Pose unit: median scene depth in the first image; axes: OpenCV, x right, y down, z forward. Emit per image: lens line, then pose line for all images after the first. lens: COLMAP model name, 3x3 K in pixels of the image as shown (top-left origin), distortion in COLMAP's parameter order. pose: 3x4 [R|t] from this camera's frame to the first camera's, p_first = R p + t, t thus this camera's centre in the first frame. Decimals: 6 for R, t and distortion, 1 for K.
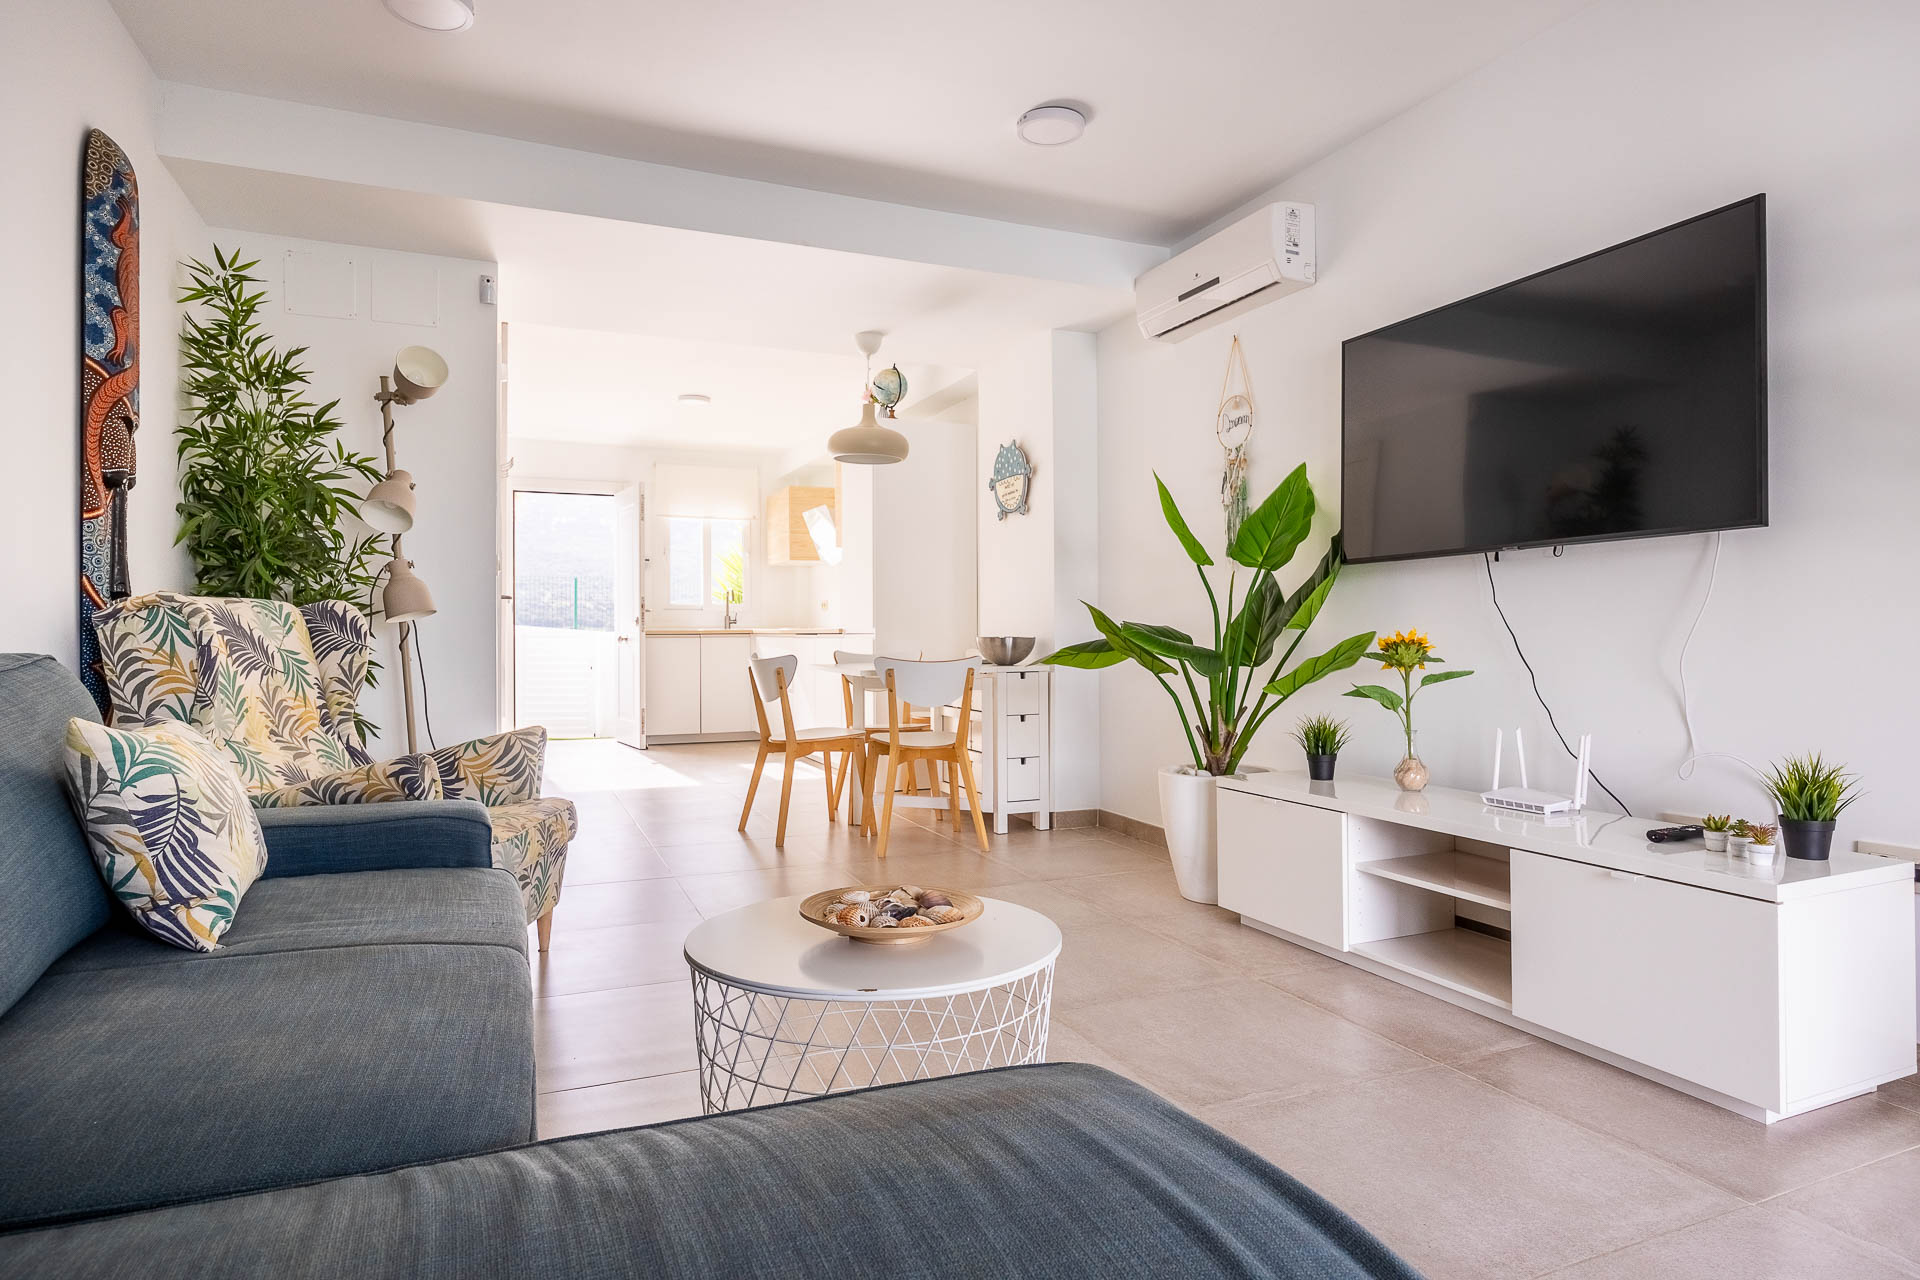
lens RADIAL K [[1074.7, 0, 962.5], [0, 1074.7, 631.5], [0, 0, 1]] dist [-0.004639, -0.001092]
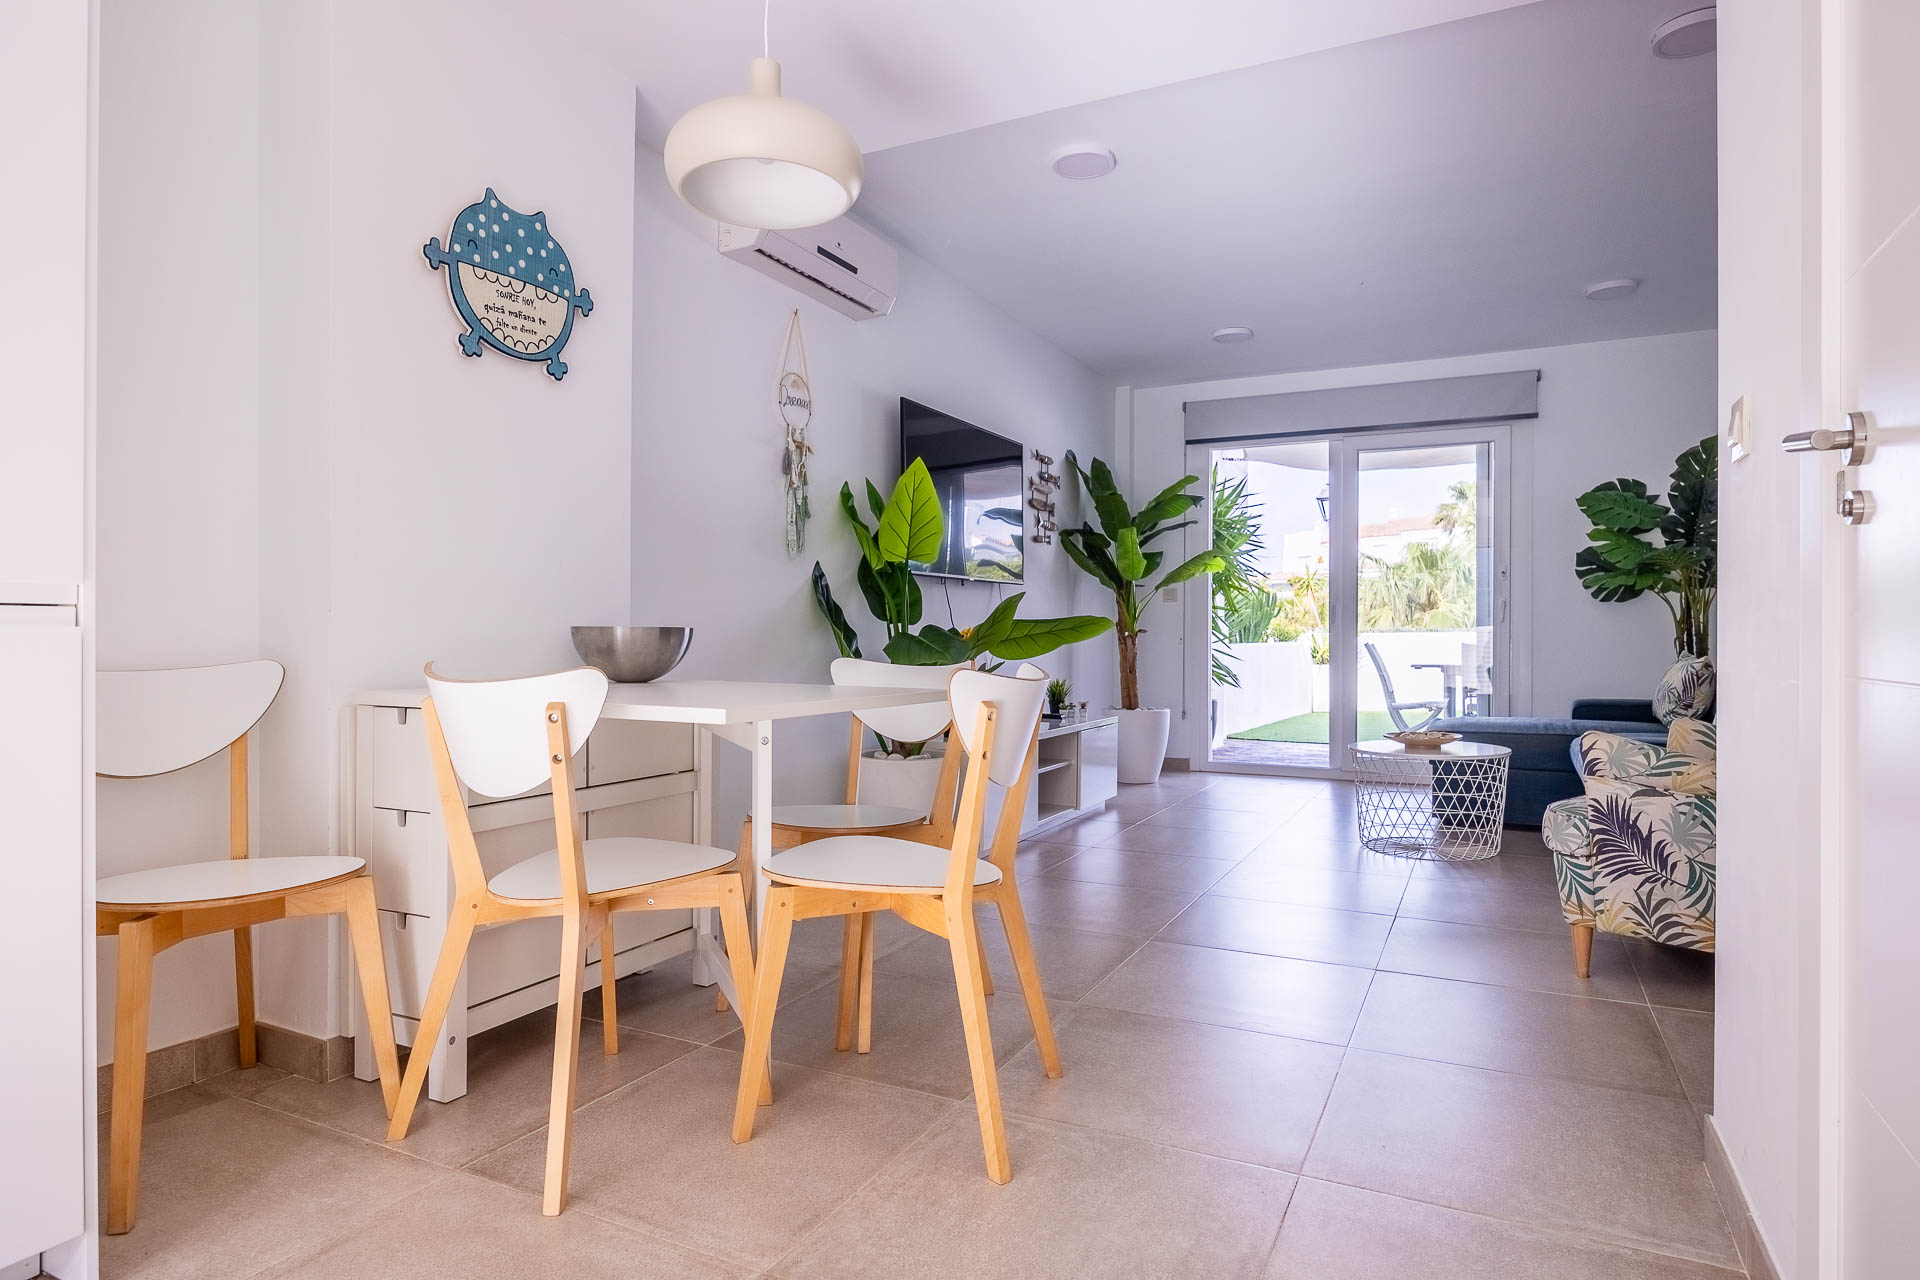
lens RADIAL K [[1080.8, 0, 954.7], [0, 1080.8, 640.6], [0, 0, 1]] dist [-0.003719, -0.002049]
pose [[-0.641333, -0.000220, 0.767262, -0.480508], [-0.000361, 1.000000, -0.000016, 0.012544], [-0.767262, -0.000287, -0.641333, 1.282303]]
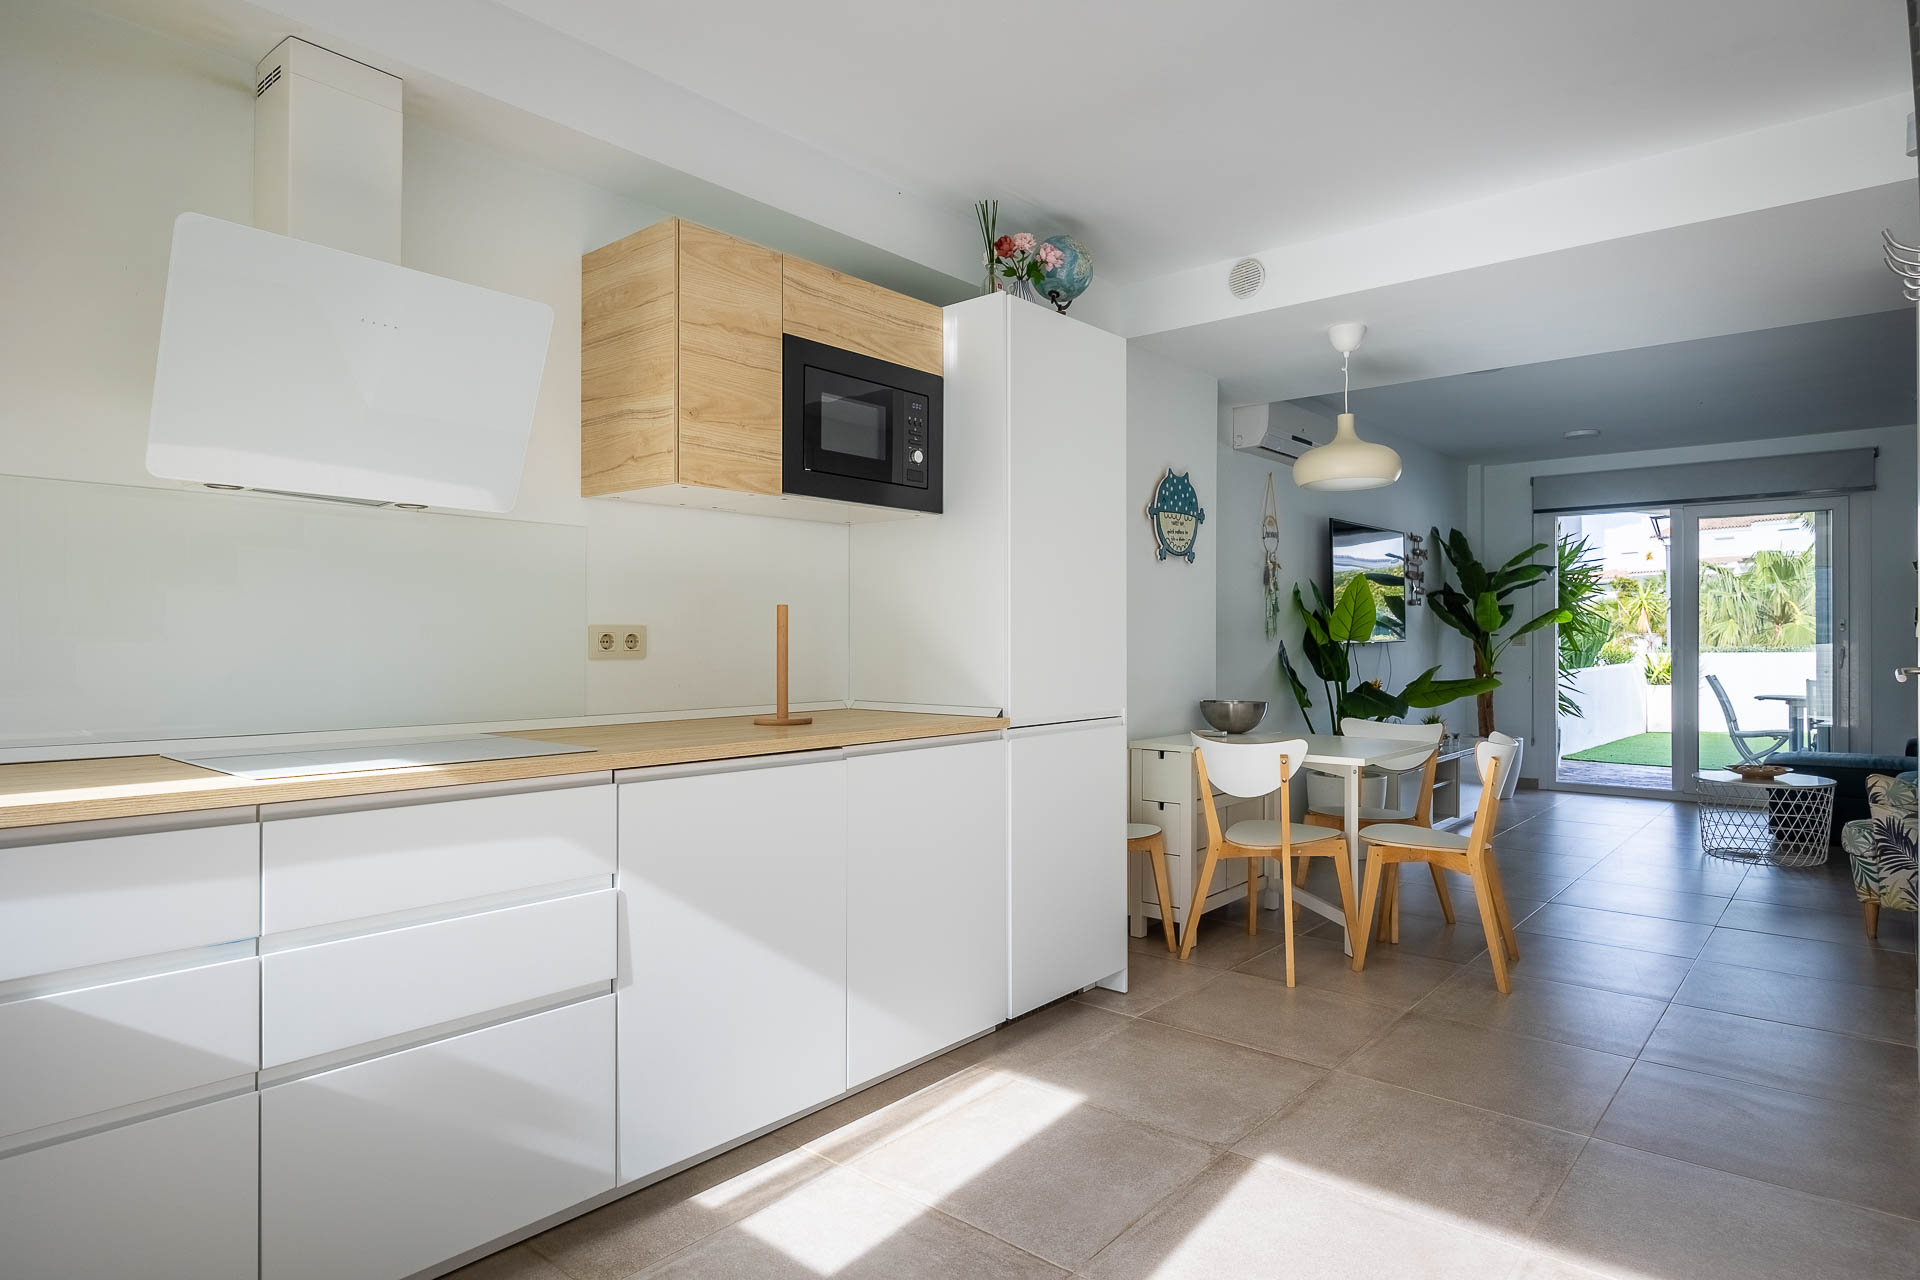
lens RADIAL K [[1090.2, 0, 948.4], [0, 1090.2, 639.7], [0, 0, 1]] dist [-0.005625, -0.001525]
pose [[-0.435146, 0.004577, 0.900348, -0.718122], [0.002725, 0.999989, -0.003767, -0.046332], [-0.900356, 0.000815, -0.435153, 1.705420]]
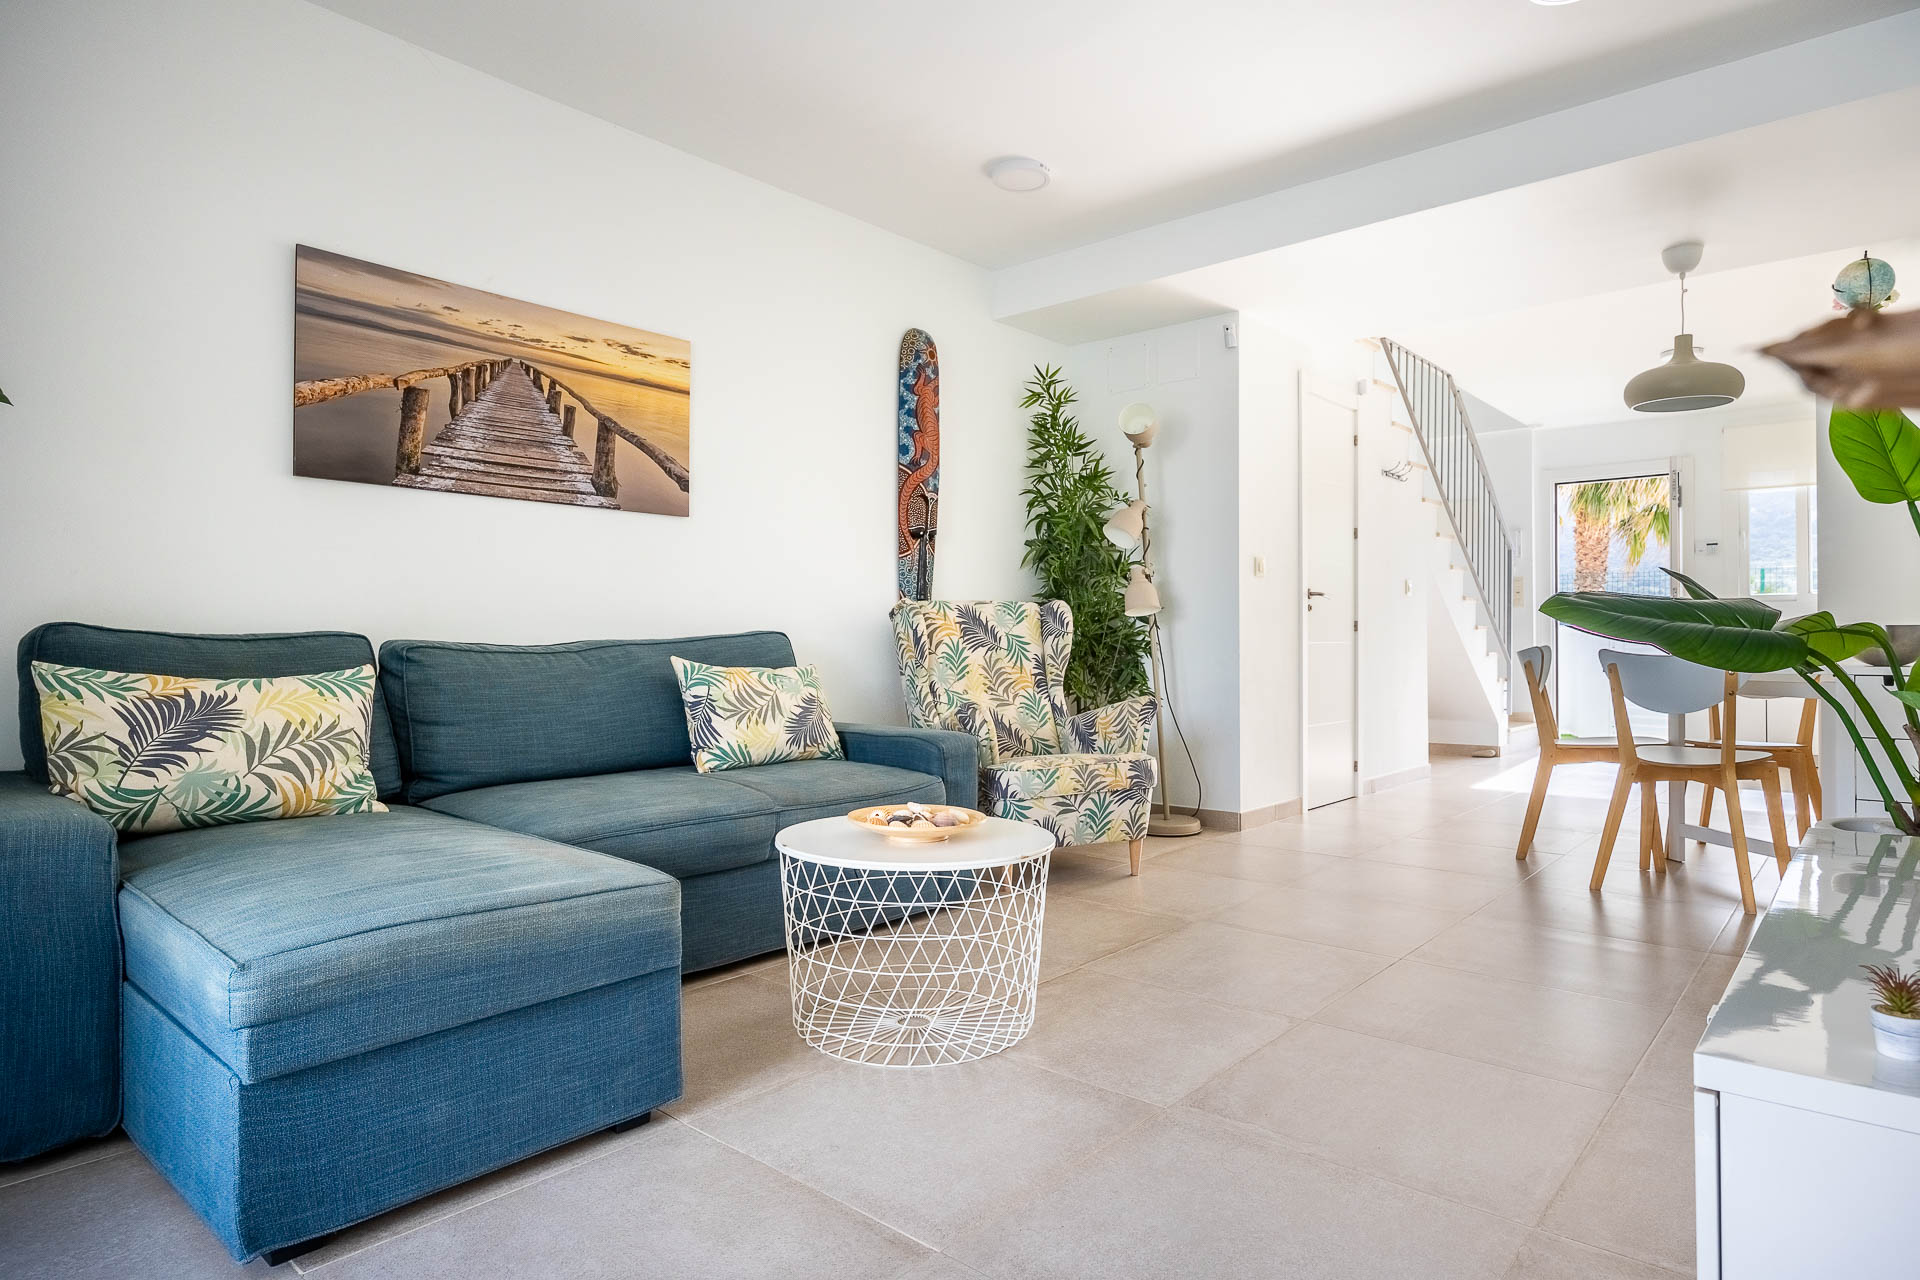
lens RADIAL K [[1080.8, 0, 954.7], [0, 1080.8, 640.6], [0, 0, 1]] dist [-0.003719, -0.002049]
pose [[0.425560, 0.001848, -0.904928, 0.427118], [0.001017, 0.999996, 0.002520, 0.013254], [0.904930, -0.001993, 0.425556, 0.177715]]
